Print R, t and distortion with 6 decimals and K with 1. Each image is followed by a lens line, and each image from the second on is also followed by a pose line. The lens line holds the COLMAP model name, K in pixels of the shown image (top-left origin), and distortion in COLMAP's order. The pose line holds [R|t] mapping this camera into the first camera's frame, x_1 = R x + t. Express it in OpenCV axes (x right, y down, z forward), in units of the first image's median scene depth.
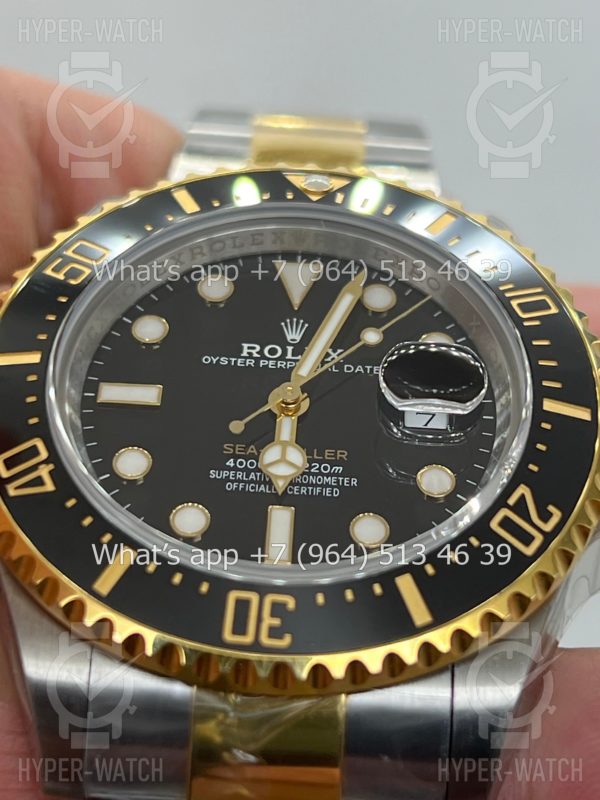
lens RADIAL K [[1907.4, 0, 300.0], [0, 1907.4, 400.0], [0, 0, 1]] dist [0.046055, 0.169793]
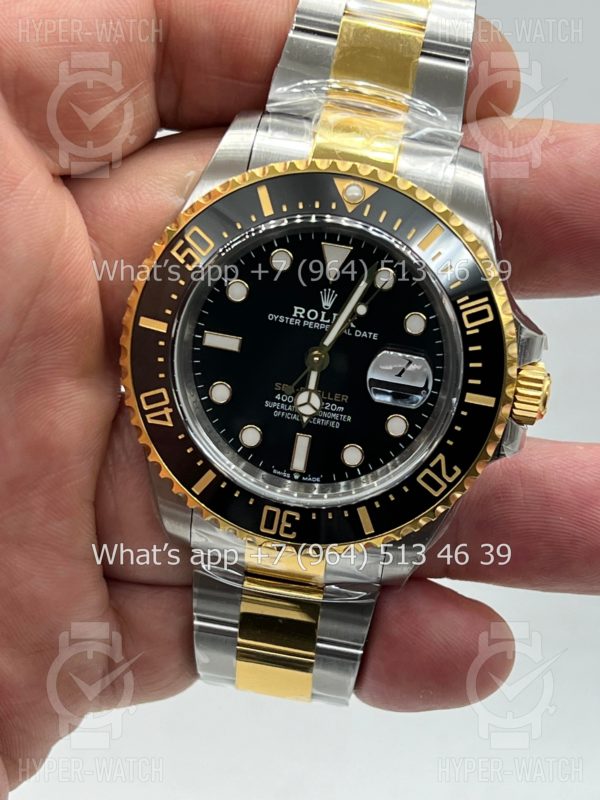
lens RADIAL K [[1907.4, 0, 300.0], [0, 1907.4, 400.0], [0, 0, 1]] dist [0.046055, 0.169793]
pose [[0.986850, 0.132719, -0.092264, 0.139121], [-0.026158, 0.694412, 0.719102, -1.182241], [0.159508, -0.707232, 0.688752, -0.160787]]
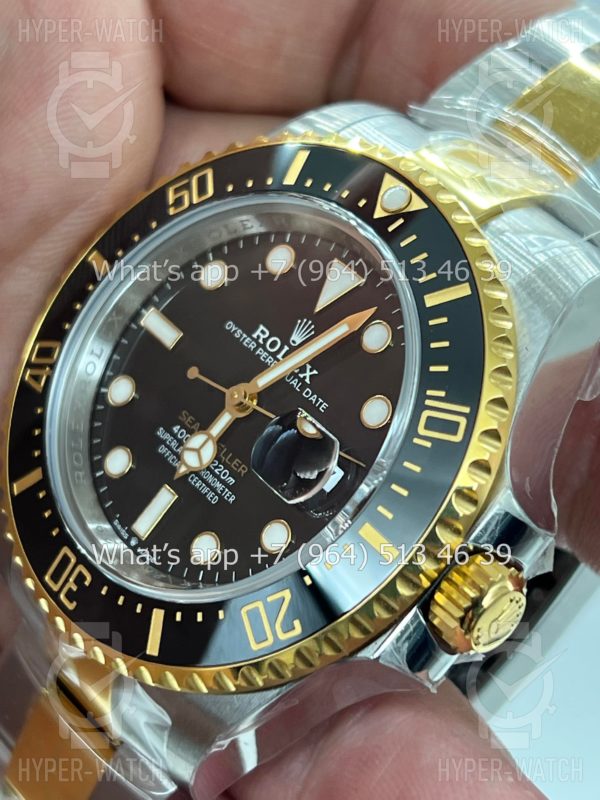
lens RADIAL K [[1907.4, 0, 300.0], [0, 1907.4, 400.0], [0, 0, 1]] dist [0.046055, 0.169793]
pose [[0.632071, 0.475247, -0.612067, 0.712427], [-0.156708, 0.851928, 0.499661, -0.573348], [0.758900, -0.219906, 0.612954, 0.353500]]
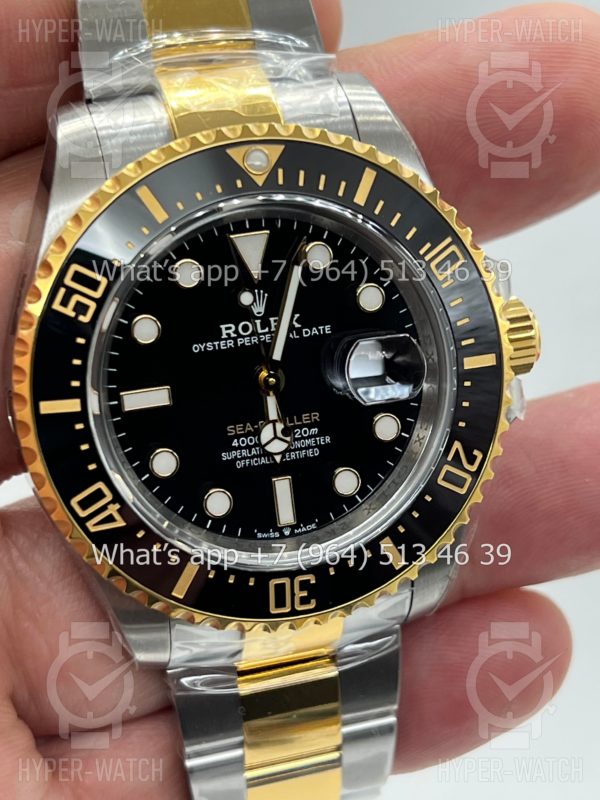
lens RADIAL K [[1907.4, 0, 300.0], [0, 1907.4, 400.0], [0, 0, 1]] dist [0.046055, 0.169793]
pose [[0.959422, -0.200767, 0.197993, -0.247644], [0.000606, 0.703636, 0.710560, -0.920062], [-0.281972, -0.681607, 0.675206, 0.125286]]
